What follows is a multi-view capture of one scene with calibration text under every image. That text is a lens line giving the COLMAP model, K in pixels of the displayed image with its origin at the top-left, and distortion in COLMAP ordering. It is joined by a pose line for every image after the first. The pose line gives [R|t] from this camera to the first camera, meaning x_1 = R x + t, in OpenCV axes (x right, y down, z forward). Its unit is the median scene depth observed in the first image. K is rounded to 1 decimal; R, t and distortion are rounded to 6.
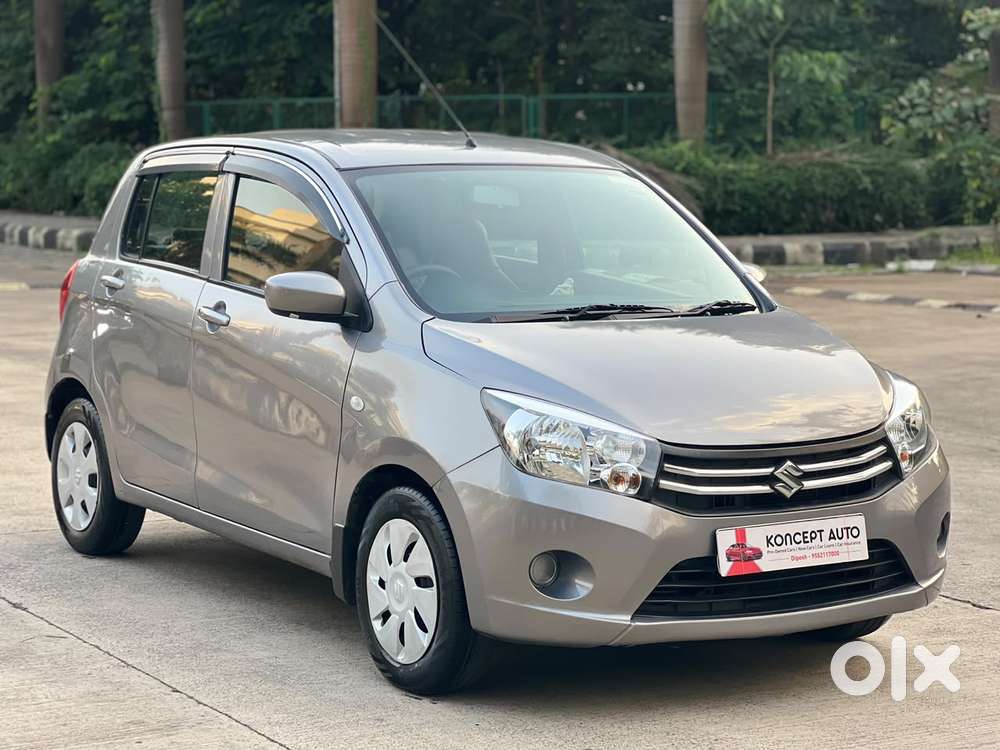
lens RADIAL K [[2139.7, 0, 504.6], [0, 2139.7, 366.0], [0, 0, 1]] dist [0.167029, 0.000000]
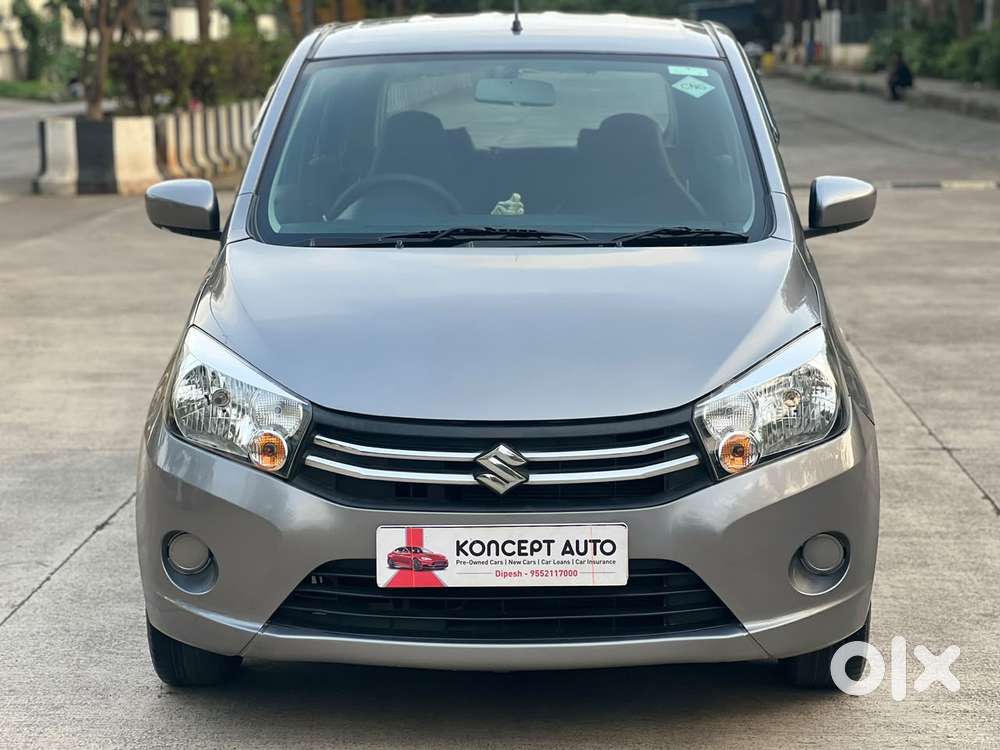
lens RADIAL K [[2139.7, 0, 501.5], [0, 2139.7, 379.0], [0, 0, 1]] dist [0.167029, 0.000000]
pose [[0.836497, 0.068020, -0.543733, 0.508852], [-0.038235, 0.997093, 0.065912, -0.026809], [0.546636, -0.034346, 0.836666, 0.350807]]
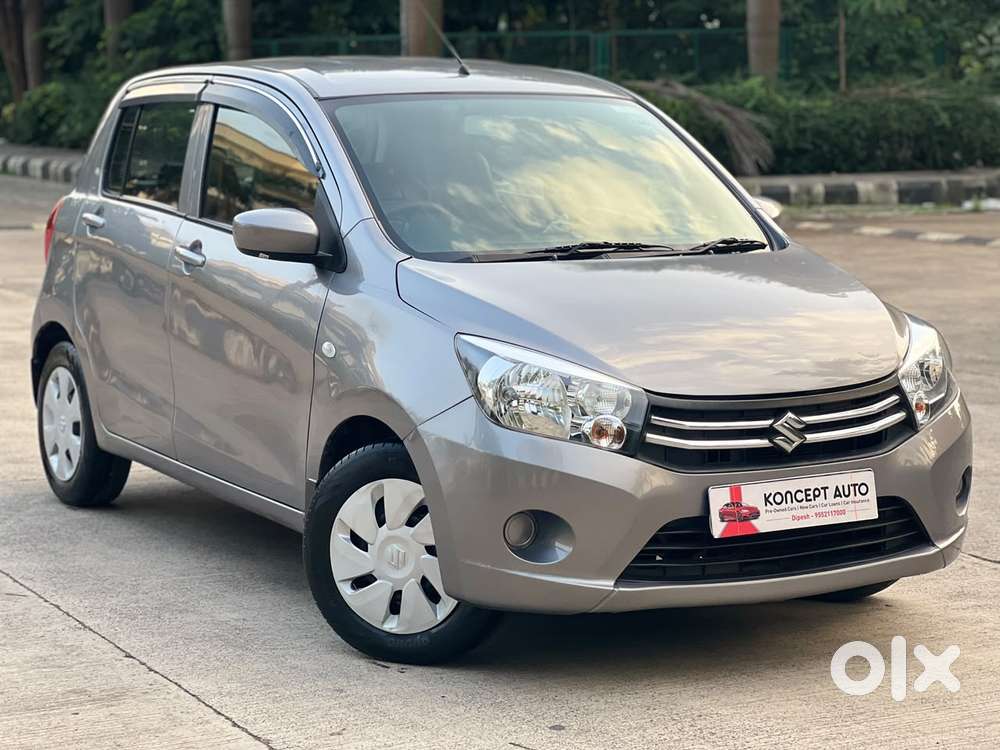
lens RADIAL K [[2139.7, 0, 495.2], [0, 2139.7, 381.9], [0, 0, 1]] dist [0.167029, 0.000000]
pose [[0.999154, 0.001869, -0.041074, 0.041232], [-0.000439, 0.999394, 0.034817, -0.000934], [0.041114, -0.034770, 0.998549, 0.070589]]
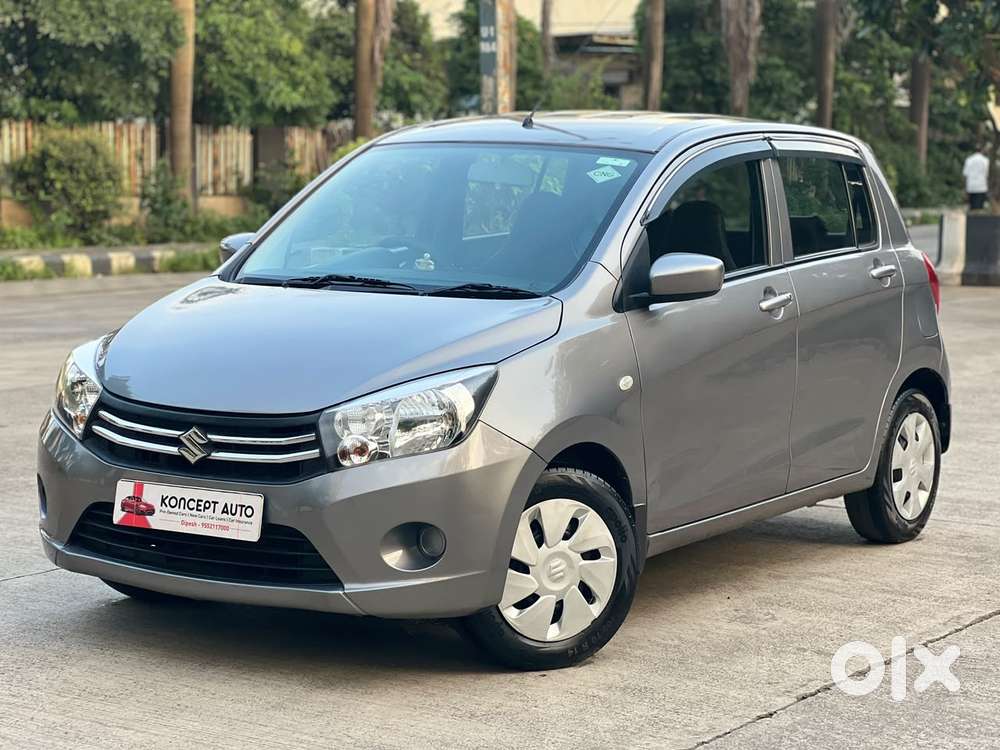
lens RADIAL K [[2139.7, 0, 496.8], [0, 2139.7, 372.7], [0, 0, 1]] dist [0.167029, 0.000000]
pose [[0.430664, 0.090645, -0.897949, 1.038810], [-0.095473, 0.993937, 0.054545, -0.047482], [0.897448, 0.062239, 0.436707, 0.645526]]
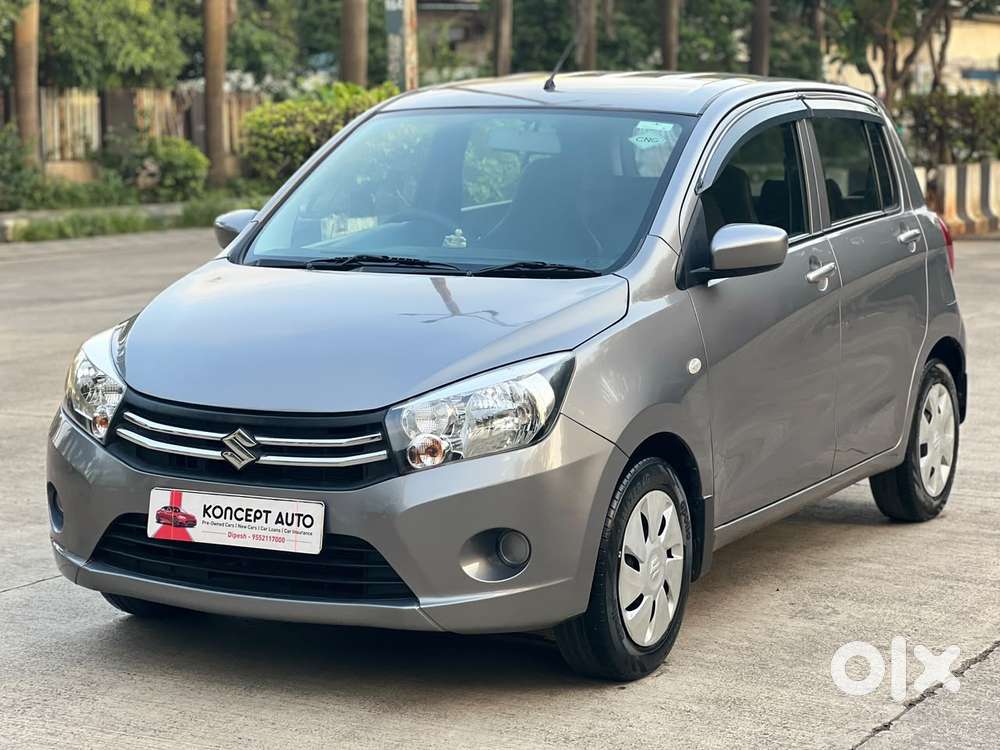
lens RADIAL K [[2139.7, 0, 487.8], [0, 2139.7, 358.0], [0, 0, 1]] dist [0.167029, 0.000000]
pose [[0.499411, 0.090589, -0.861616, 0.916189], [-0.076157, 0.995259, 0.060498, -0.046621], [0.863012, 0.035404, 0.503942, 0.593416]]
